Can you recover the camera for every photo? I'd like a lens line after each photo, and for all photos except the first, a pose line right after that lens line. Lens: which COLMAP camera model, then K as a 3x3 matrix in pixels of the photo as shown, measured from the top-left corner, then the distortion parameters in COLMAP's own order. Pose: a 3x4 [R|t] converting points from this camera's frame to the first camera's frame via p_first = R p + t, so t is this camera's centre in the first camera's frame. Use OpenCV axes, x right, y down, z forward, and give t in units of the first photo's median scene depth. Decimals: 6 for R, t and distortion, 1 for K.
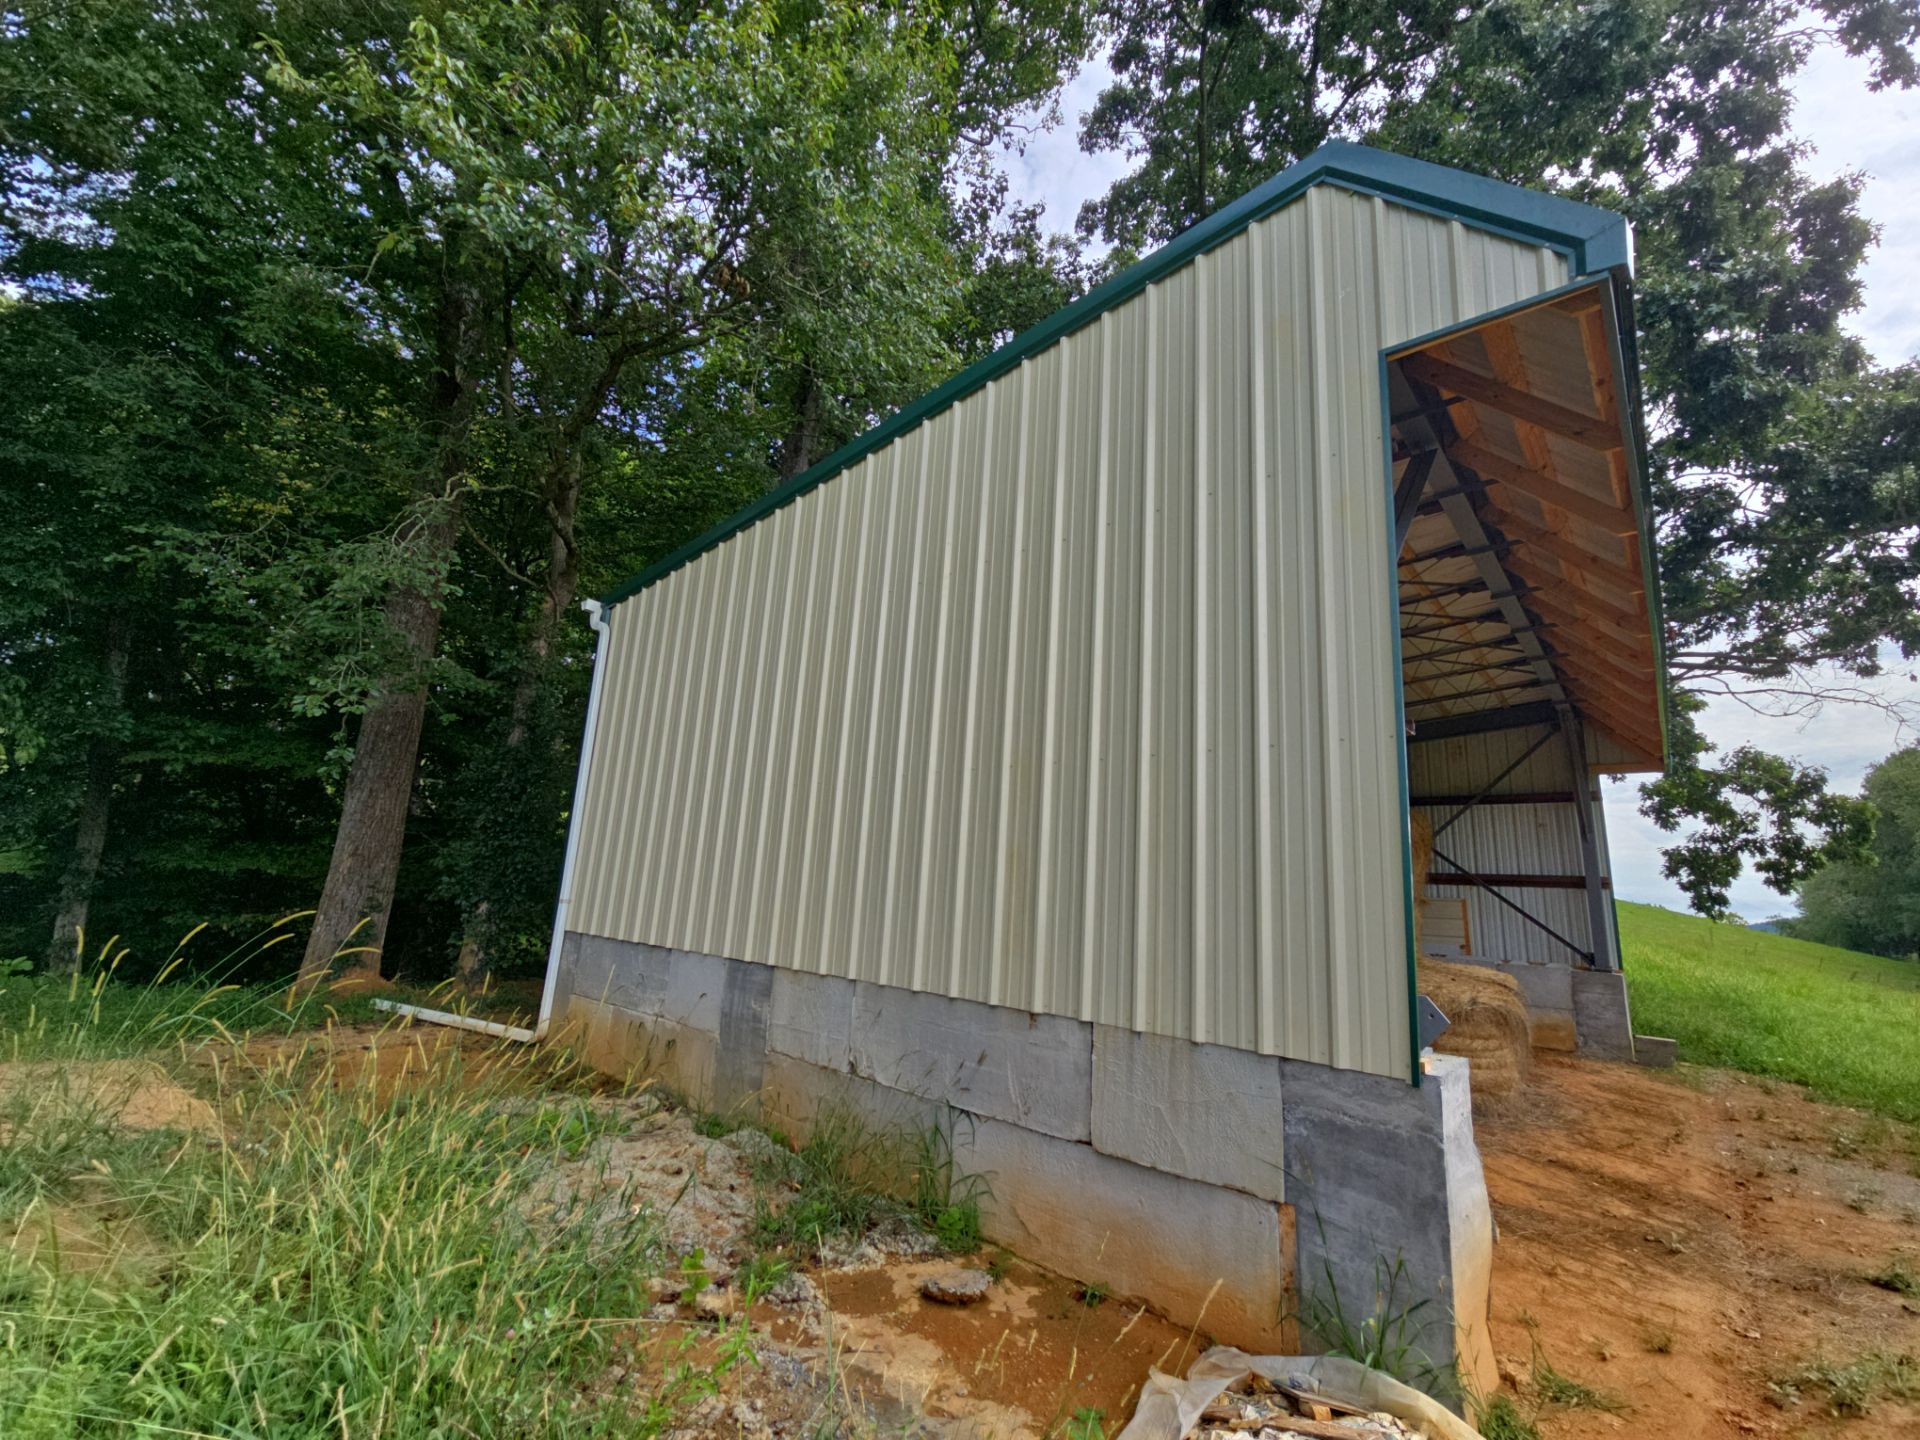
lens RADIAL K [[791.0, 0, 960.0], [0, 791.0, 720.0], [0, 0, 1]] dist [-0.007188, -0.000262]
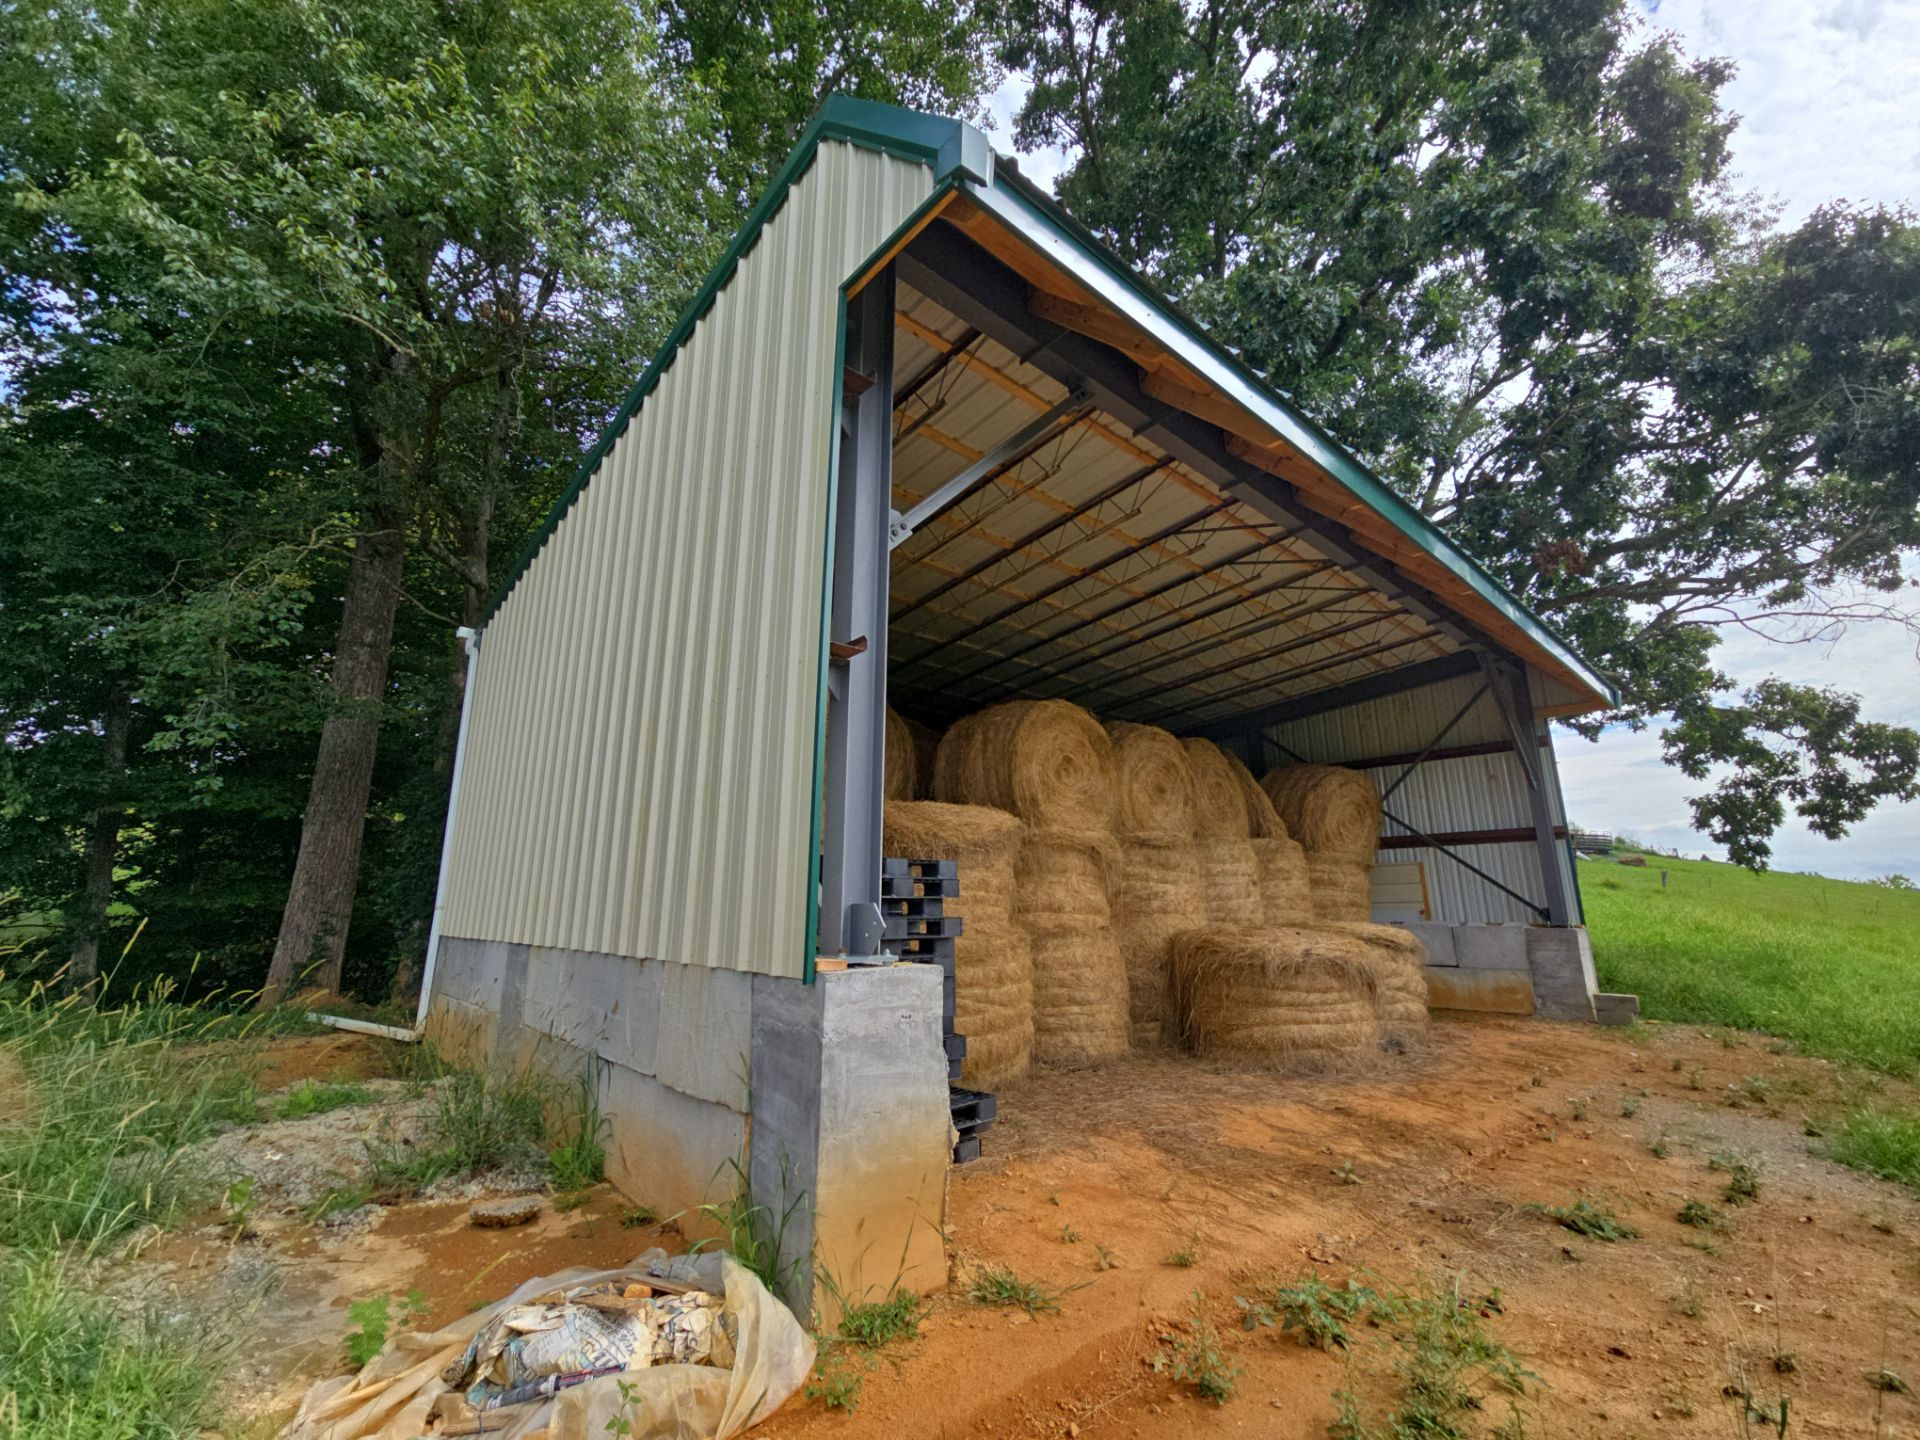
lens RADIAL K [[784.7, 0, 960.0], [0, 784.7, 720.0], [0, 0, 1]] dist [0.014024, -0.010595]
pose [[0.992289, -0.082265, -0.092715, 0.153249], [0.080437, 0.996488, -0.023284, 0.027403], [0.094304, 0.015647, 0.995420, -0.001153]]
